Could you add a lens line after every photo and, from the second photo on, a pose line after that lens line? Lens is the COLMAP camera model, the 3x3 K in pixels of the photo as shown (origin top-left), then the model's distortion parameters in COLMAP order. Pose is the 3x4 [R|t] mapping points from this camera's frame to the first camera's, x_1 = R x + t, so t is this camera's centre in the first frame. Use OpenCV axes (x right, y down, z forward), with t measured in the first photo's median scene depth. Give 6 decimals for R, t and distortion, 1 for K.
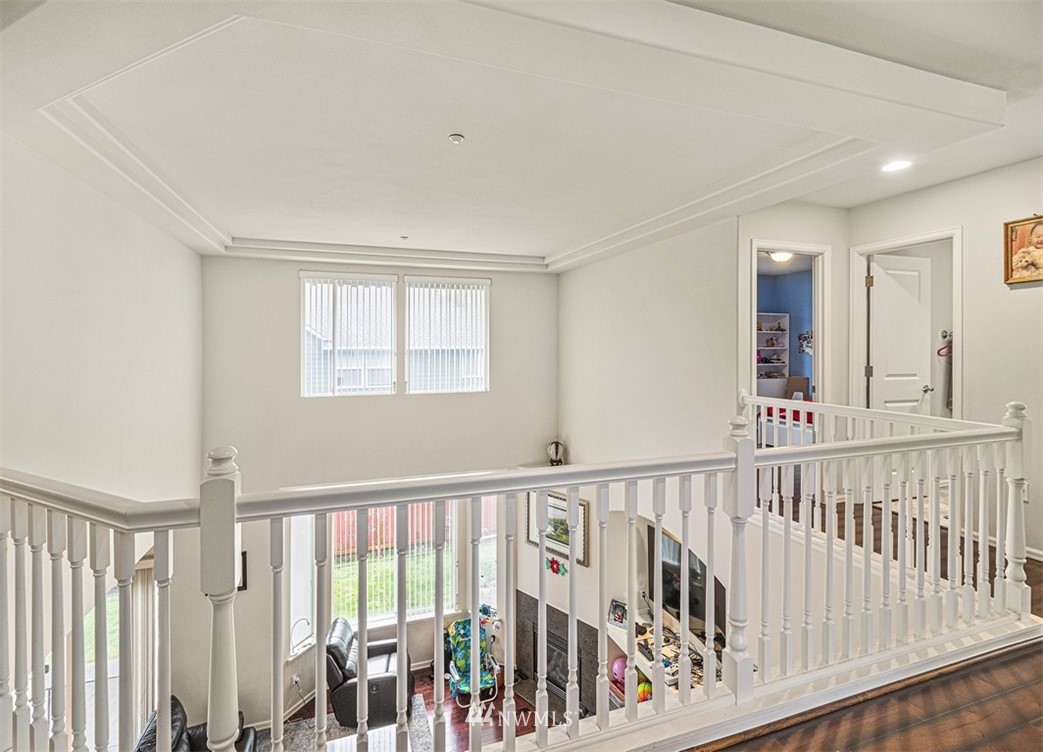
lens RADIAL K [[484.7, 0, 524.8], [0, 484.7, 354.2], [0, 0, 1]] dist [-0.005851, 0.002295]
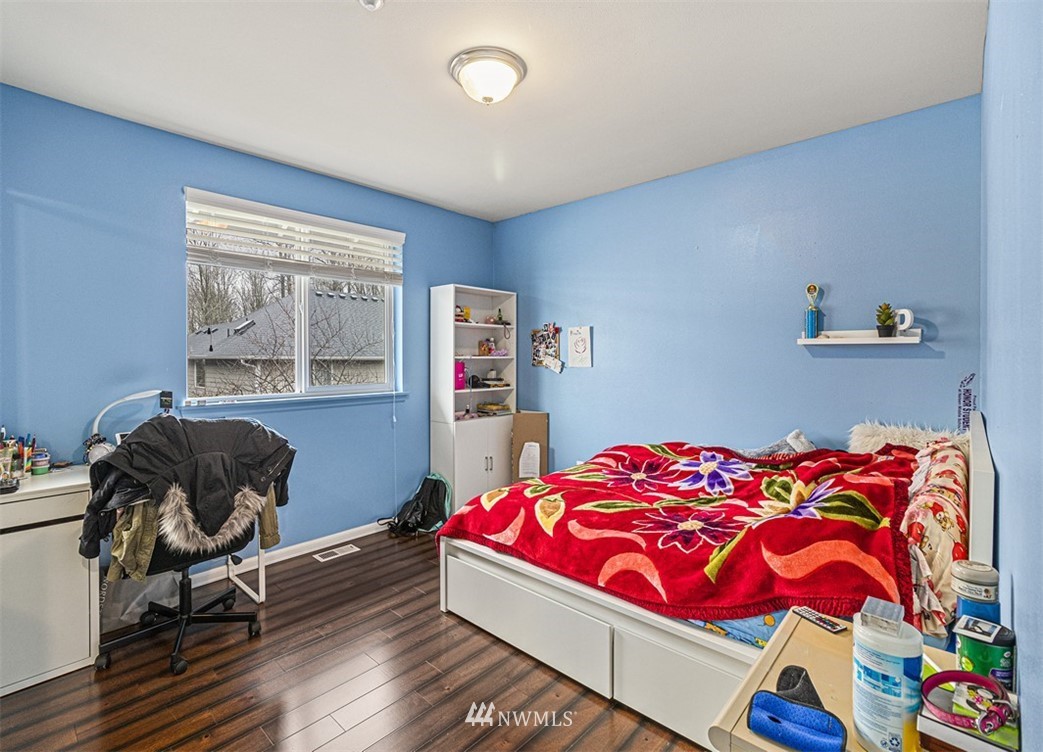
lens RADIAL K [[484.7, 0, 522.7], [0, 484.7, 368.9], [0, 0, 1]] dist [-0.005851, 0.002295]
pose [[0.886632, -0.012457, 0.462308, 0.305655], [0.009208, 0.999915, 0.009282, -0.004707], [-0.462384, -0.003973, 0.886671, 0.524610]]
